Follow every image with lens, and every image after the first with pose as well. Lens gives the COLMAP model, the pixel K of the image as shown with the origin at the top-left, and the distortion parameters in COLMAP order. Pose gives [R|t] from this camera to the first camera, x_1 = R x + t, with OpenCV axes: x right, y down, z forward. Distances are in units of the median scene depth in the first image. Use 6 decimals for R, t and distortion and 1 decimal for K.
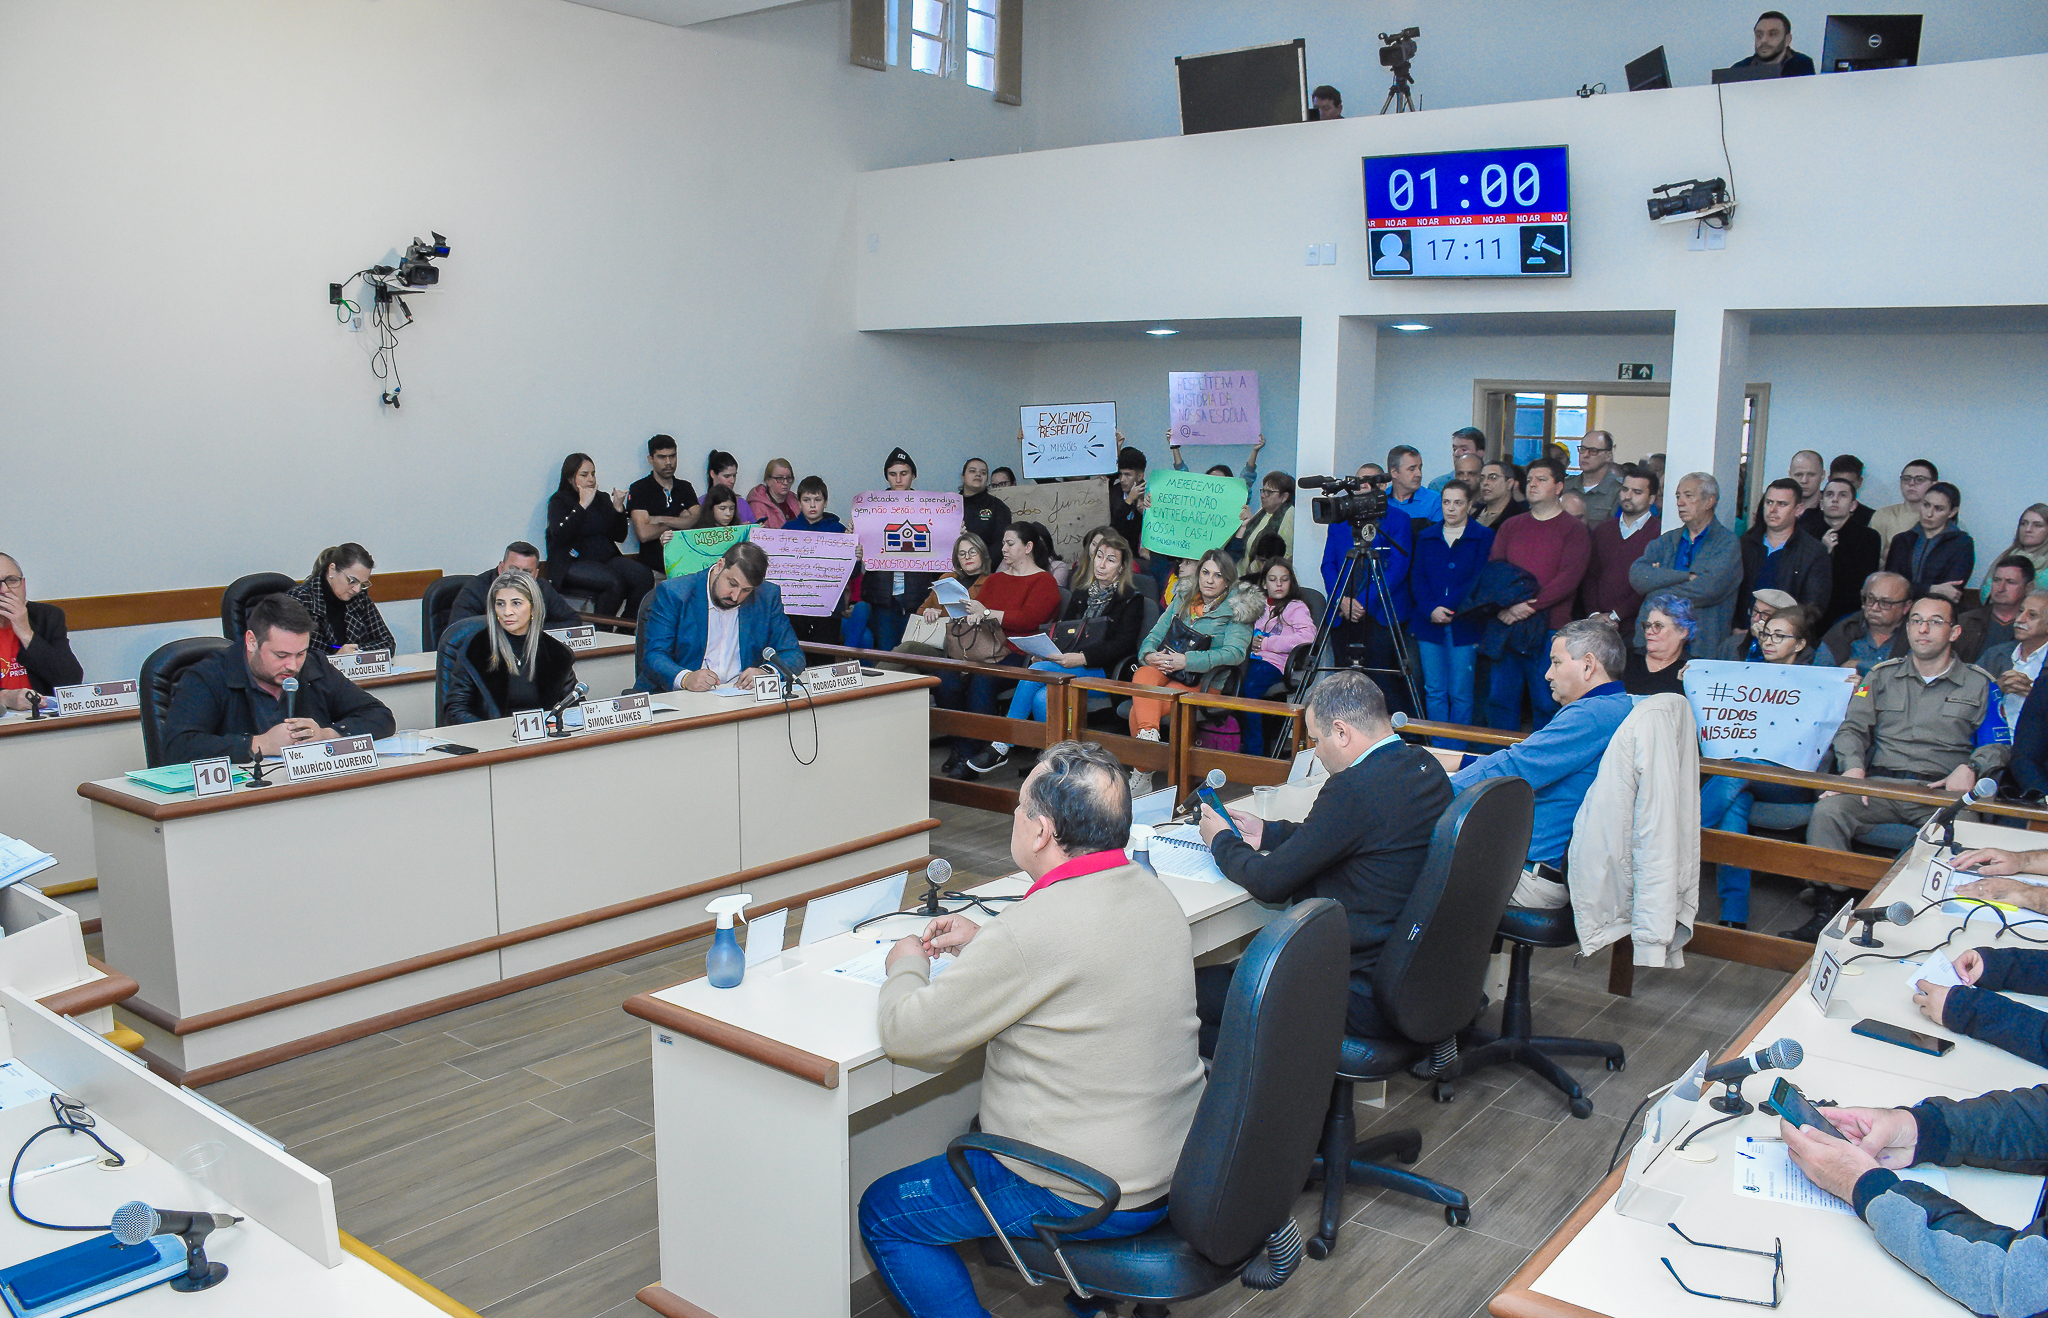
lens RADIAL K [[1616.5, 0, 1045.9], [0, 1616.5, 719.4], [0, 0, 1]] dist [-0.122465, 0.046067]
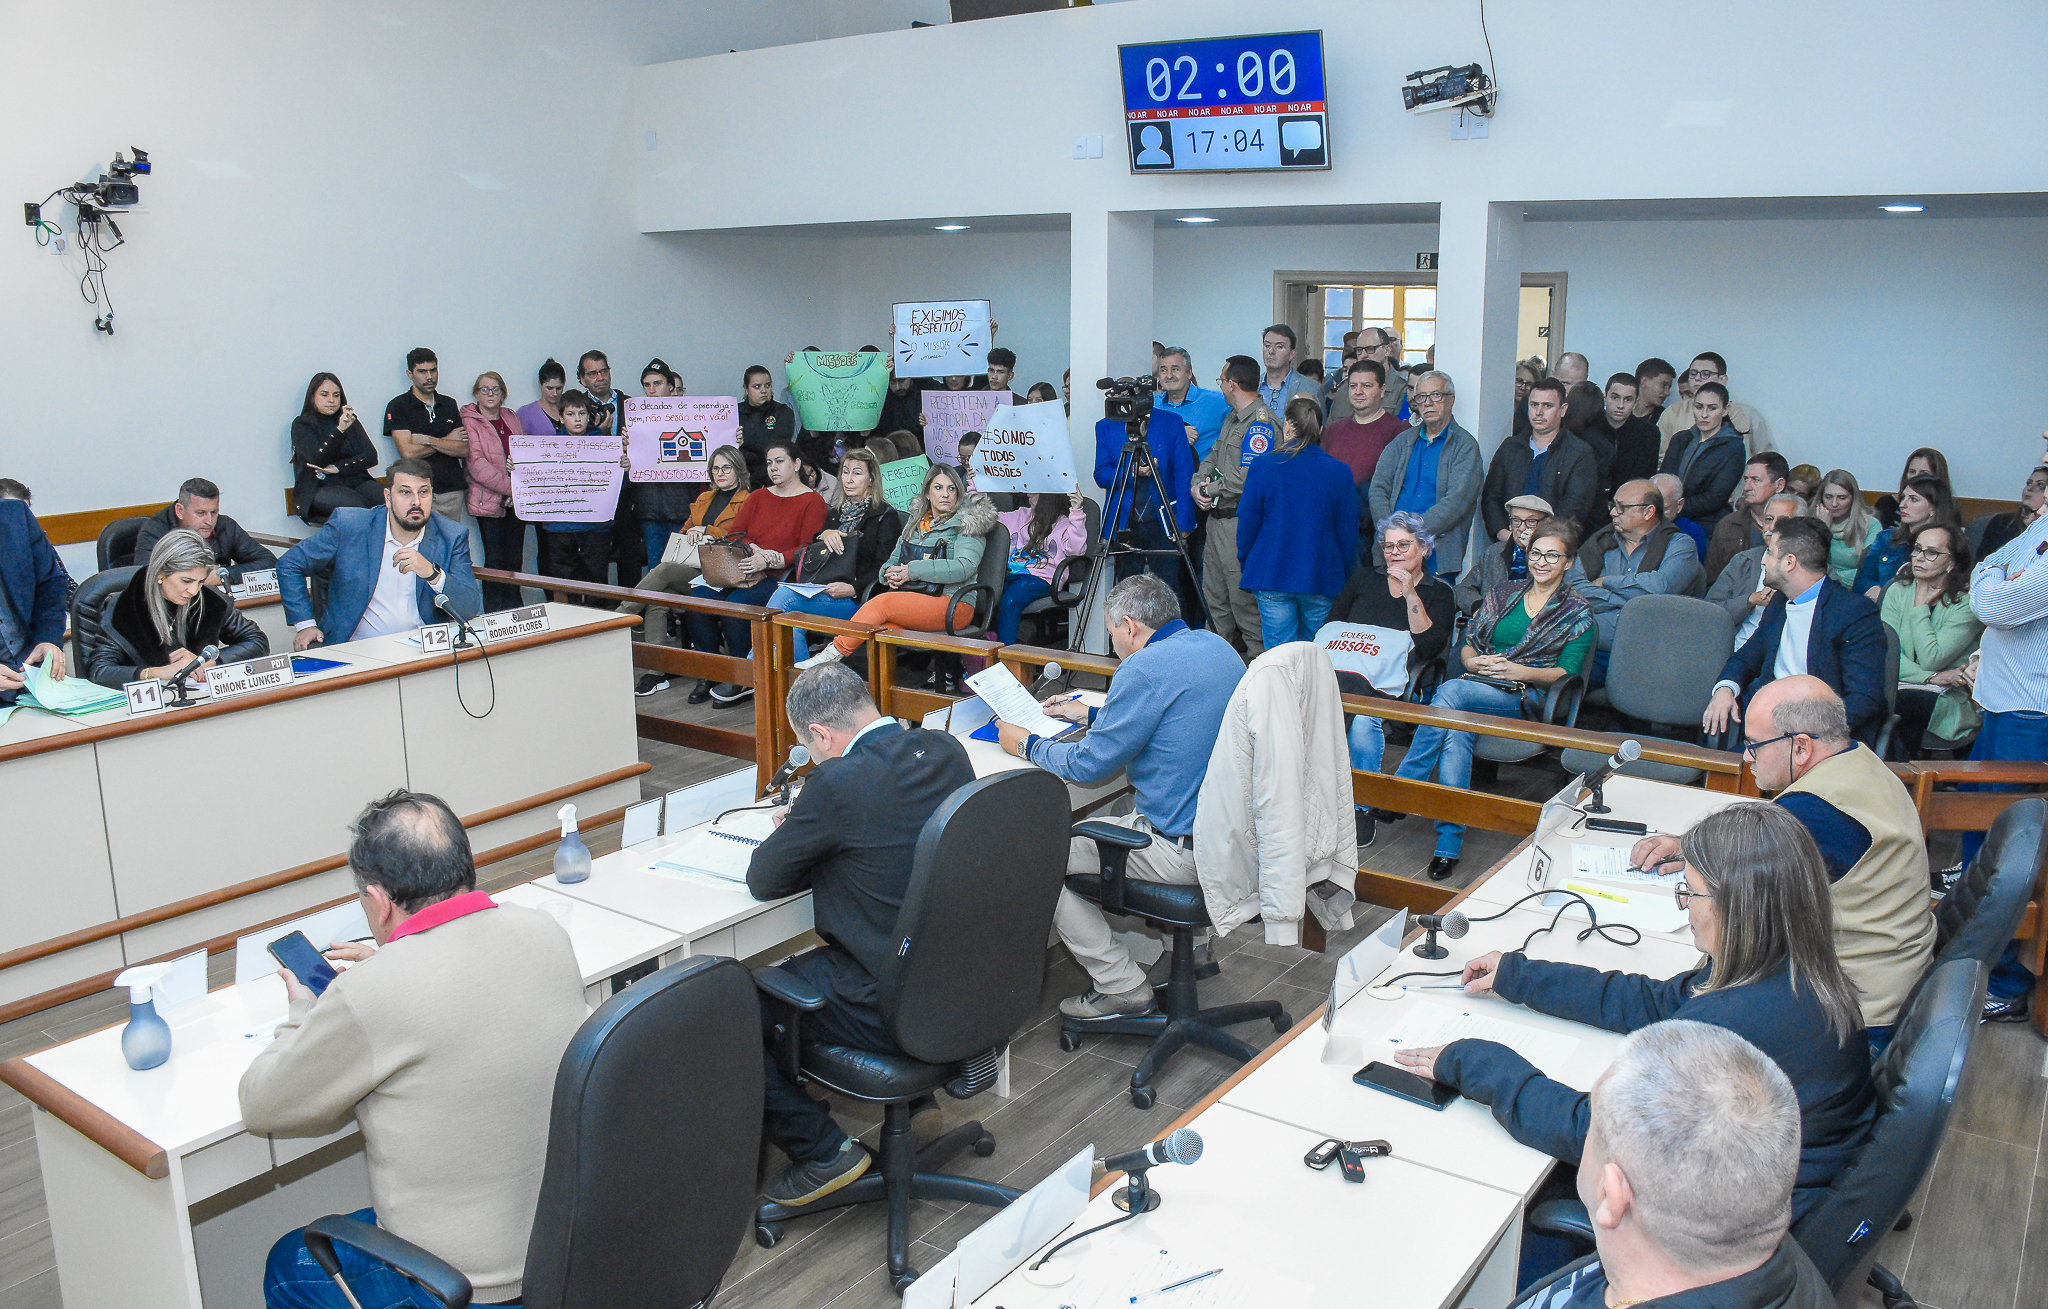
lens RADIAL K [[1616.5, 0, 1031.0], [0, 1616.5, 663.9], [0, 0, 1]] dist [-0.122465, 0.046067]
pose [[0.998745, -0.025223, 0.043269, 0.102911], [0.023392, 0.998830, 0.042325, -0.026976], [-0.044286, -0.041260, 0.998167, 0.038281]]
